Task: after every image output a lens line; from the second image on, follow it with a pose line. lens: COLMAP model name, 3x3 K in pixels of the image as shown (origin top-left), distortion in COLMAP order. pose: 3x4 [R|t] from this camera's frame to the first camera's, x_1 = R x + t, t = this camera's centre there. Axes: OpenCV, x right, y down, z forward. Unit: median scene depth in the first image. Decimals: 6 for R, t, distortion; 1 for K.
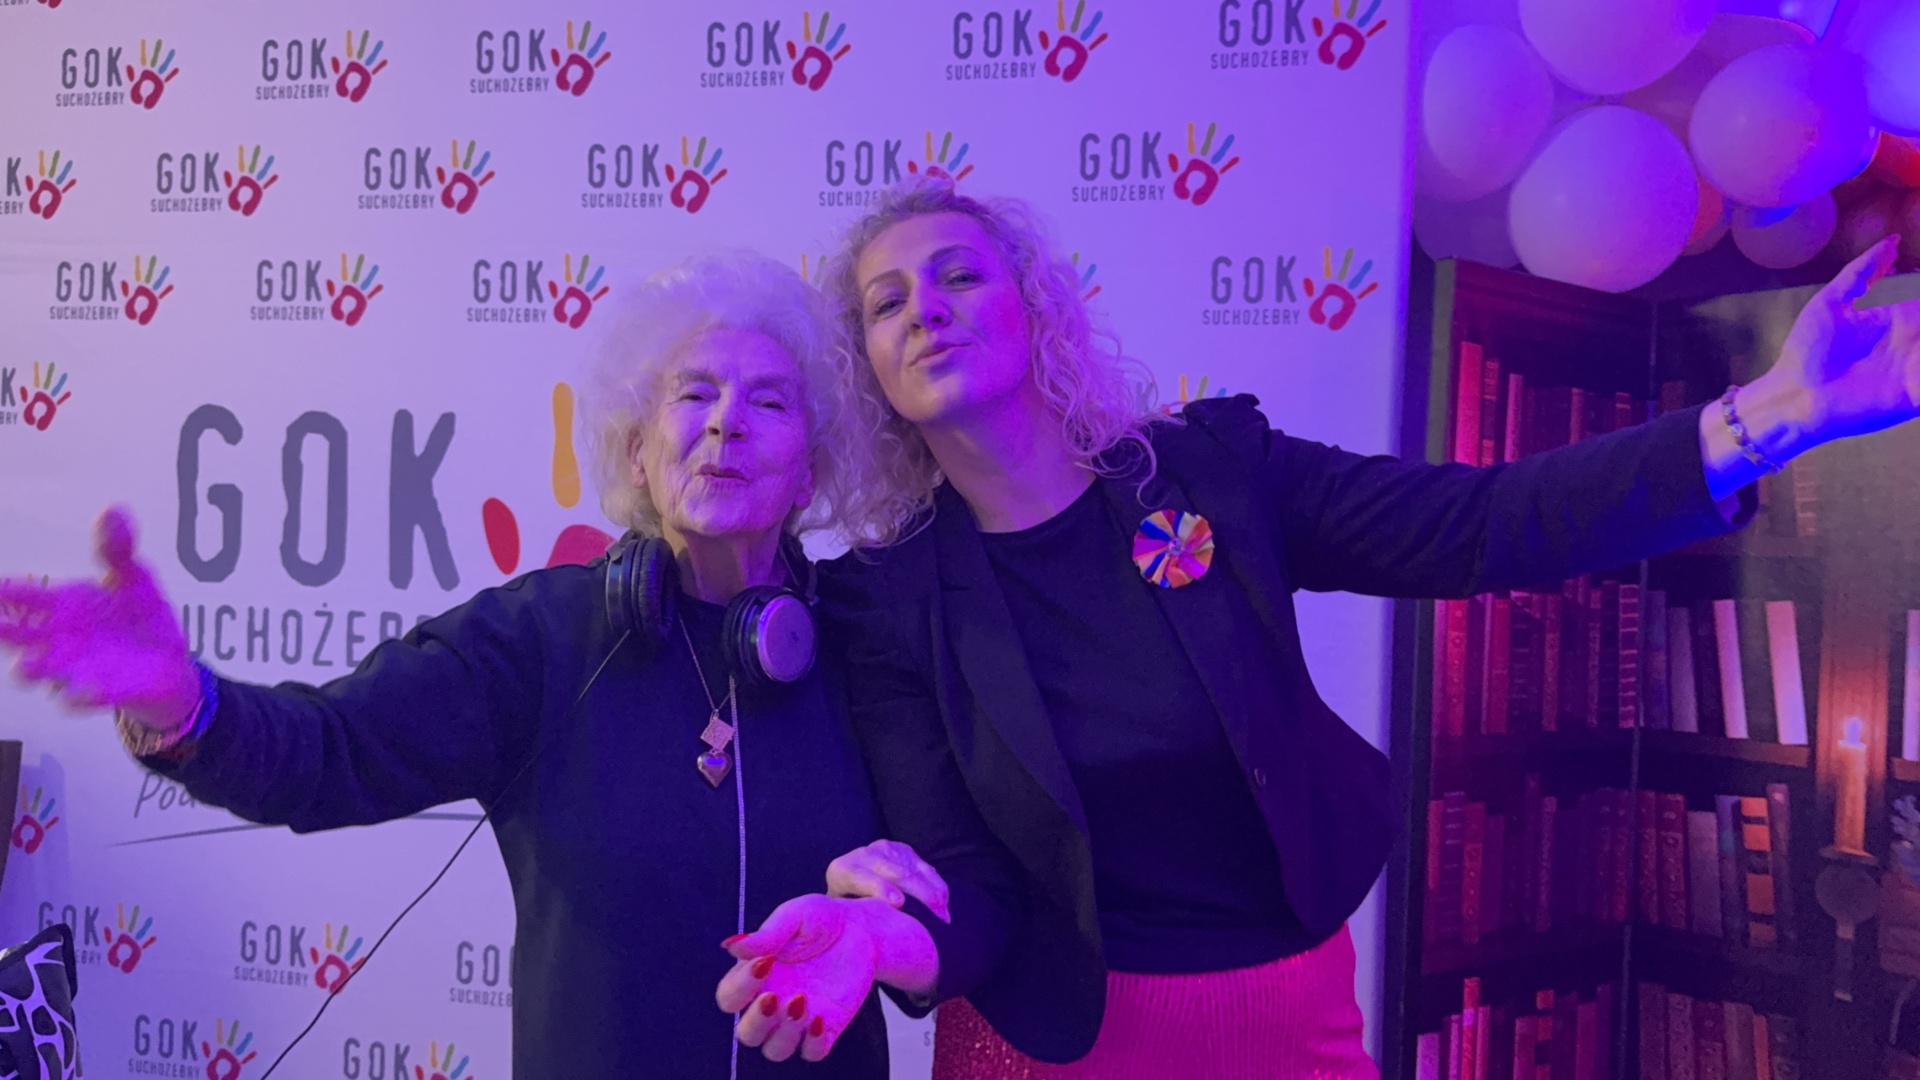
lens RADIAL K [[1661.0, 0, 952.3], [0, 1661.0, 545.3], [0, 0, 1]] dist [0.033797, -0.044610]
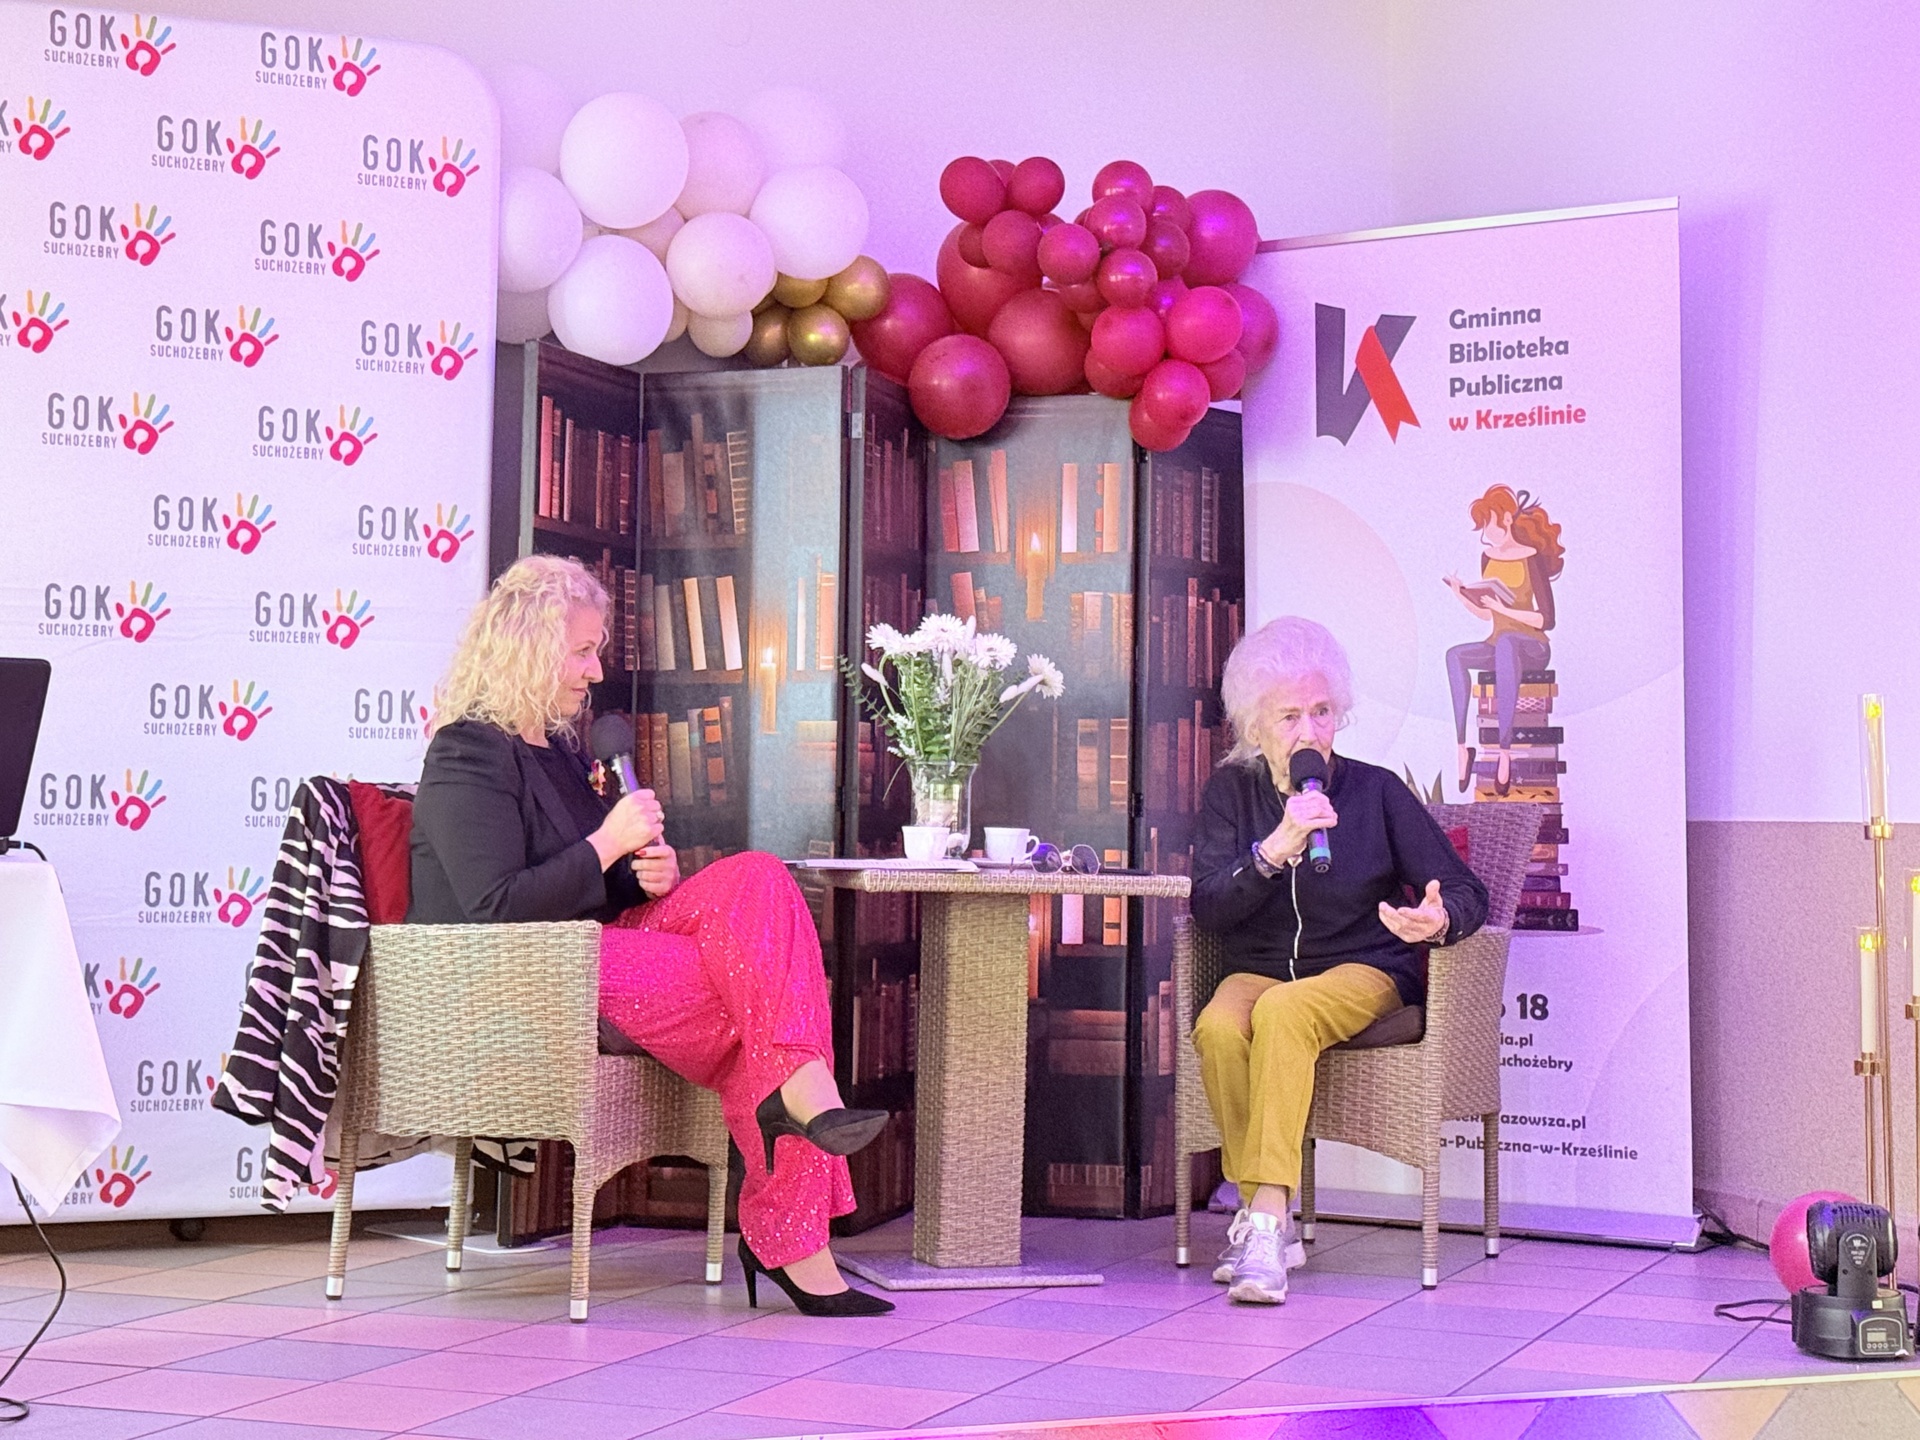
lens RADIAL K [[3318.5, 0, 1014.0], [0, 3318.5, 691.4], [0, 0, 1]] dist [0.105424, 0.000000]
pose [[0.819815, -0.003594, 0.572617, -0.969836], [0.005438, 0.999984, -0.001508, 0.137060], [-0.572602, 0.004350, 0.819822, -1.544110]]
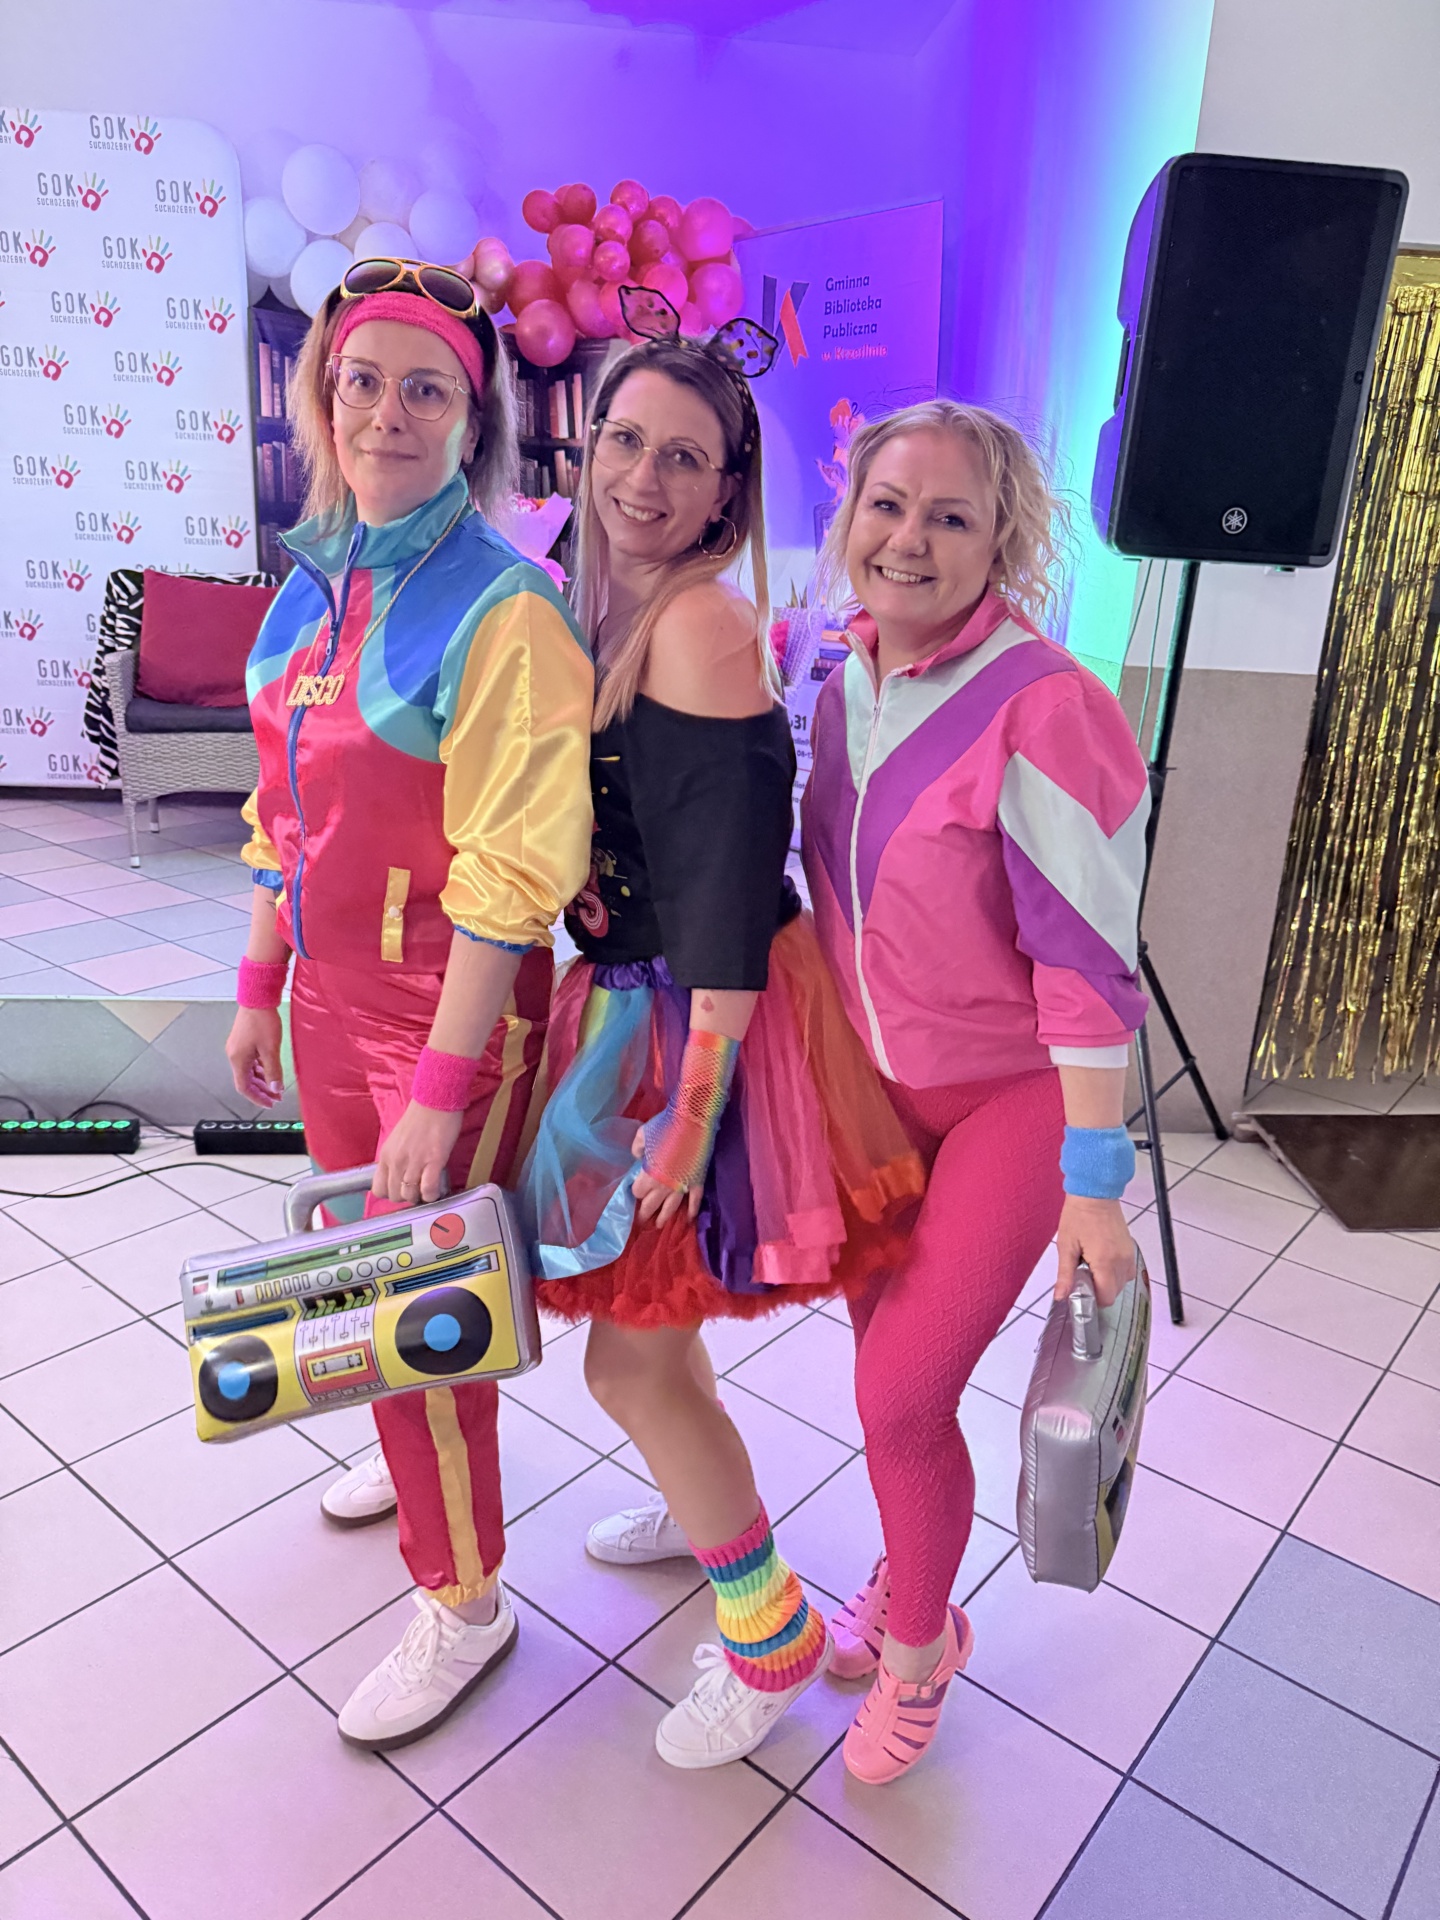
lens RADIAL K [[1344.5, 0, 697.2], [0, 1344.5, 990.8], [0, 0, 1]] dist [0.020370, -0.039336]
pose [[0.958090, -0.085915, 0.273281, 0.275198], [-0.016330, 0.936036, 0.351524, 0.070159], [-0.286002, -0.341254, 0.895404, -1.326159]]
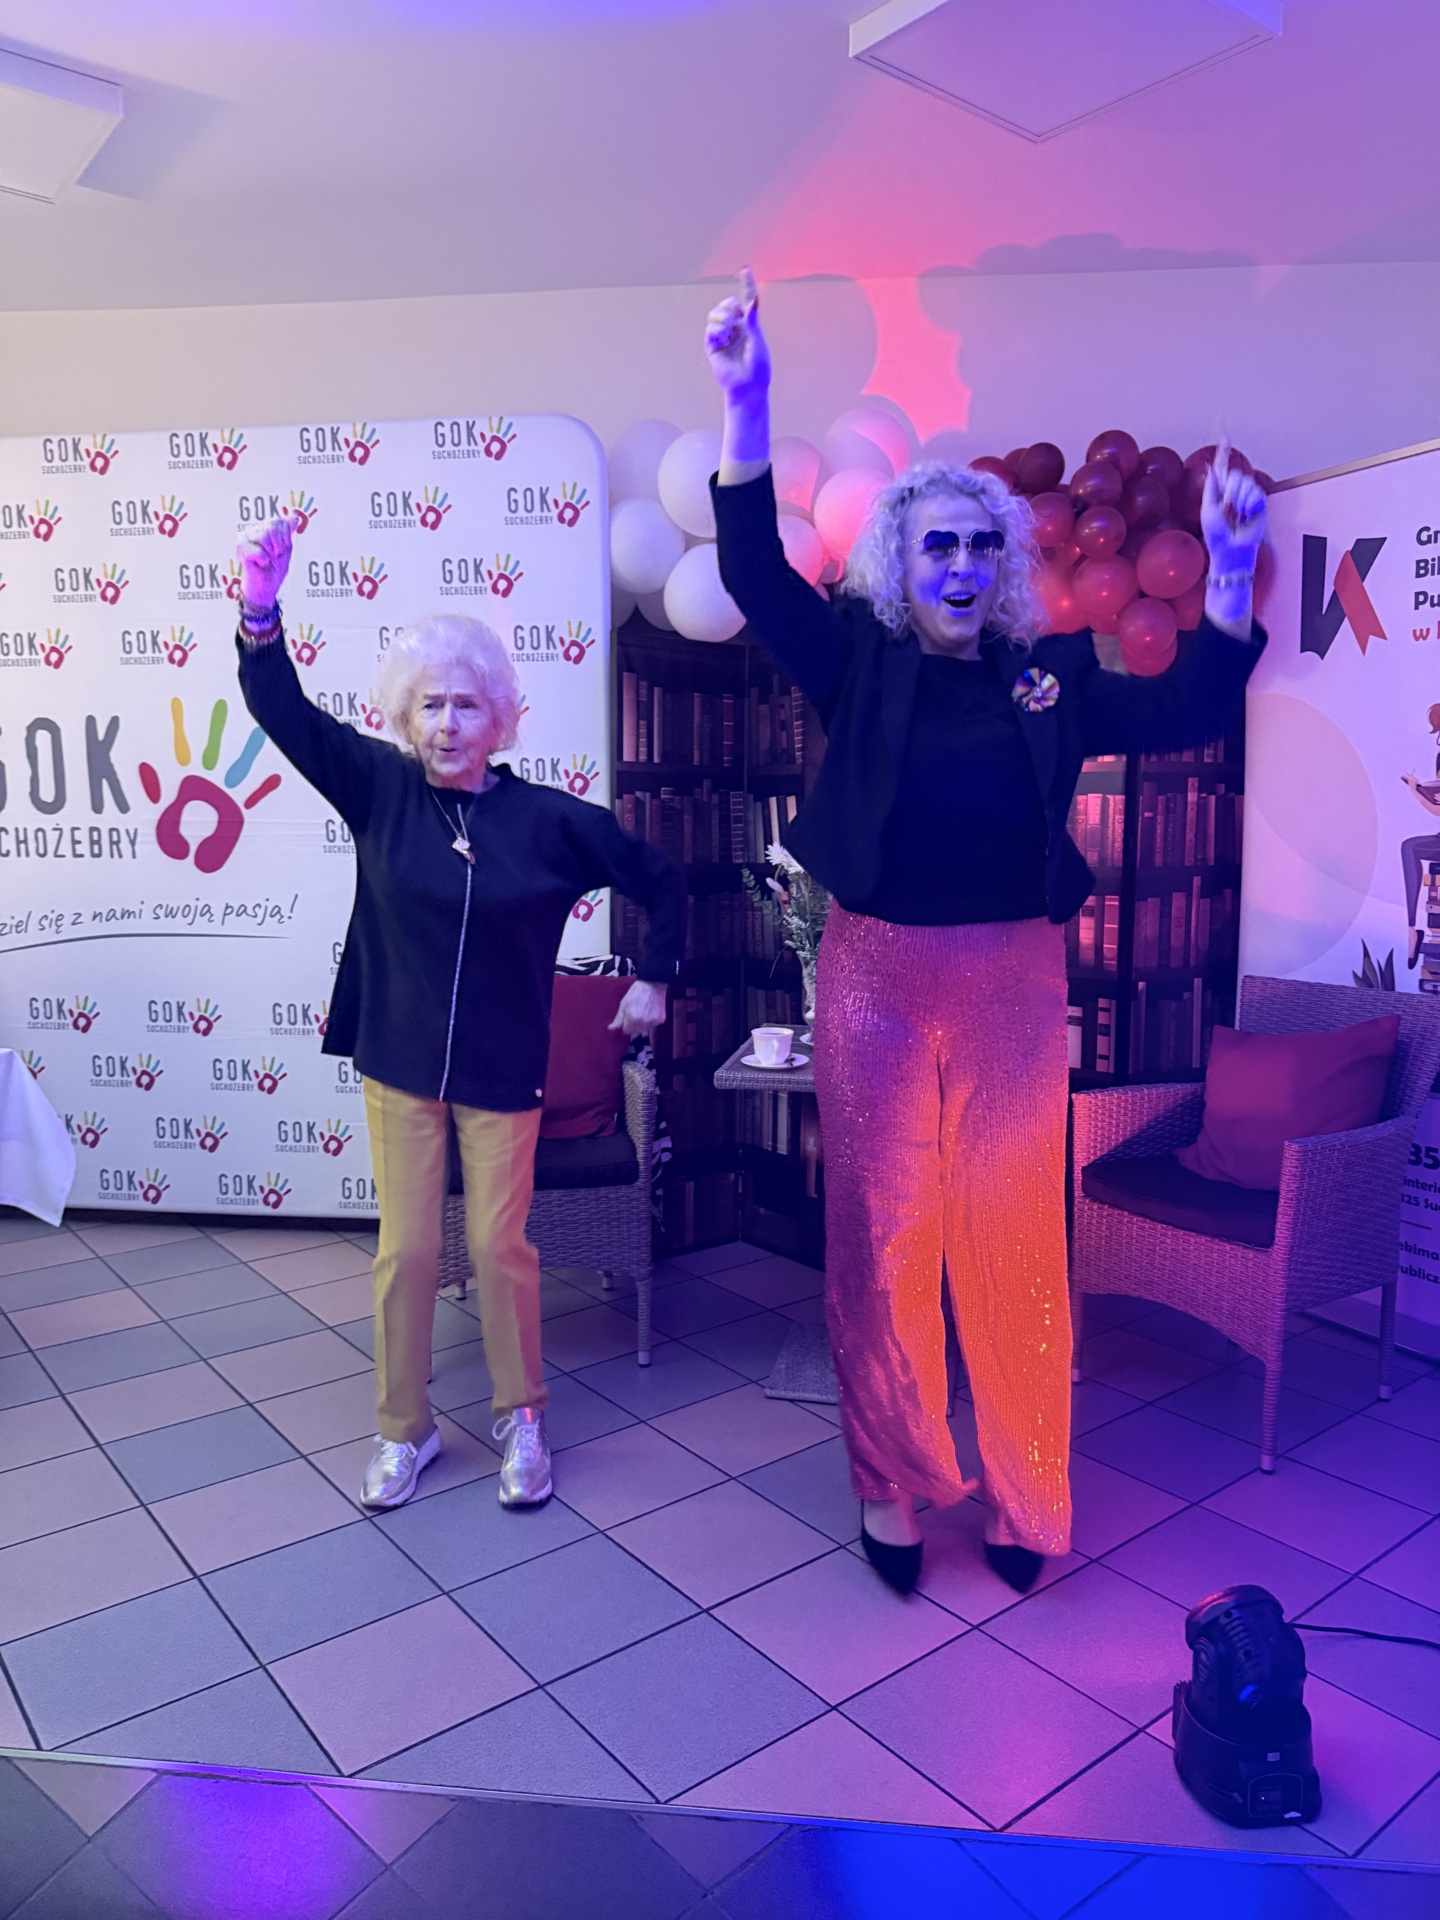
lens RADIAL K [[1344.5, 0, 718.9], [0, 1344.5, 977.9], [0, 0, 1]] dist [0.020370, -0.039336]
pose [[0.995483, -0.045925, 0.083088, 0.245868], [0.033530, 0.988883, 0.144864, 0.013762], [-0.088818, -0.141424, 0.985957, -0.623191]]
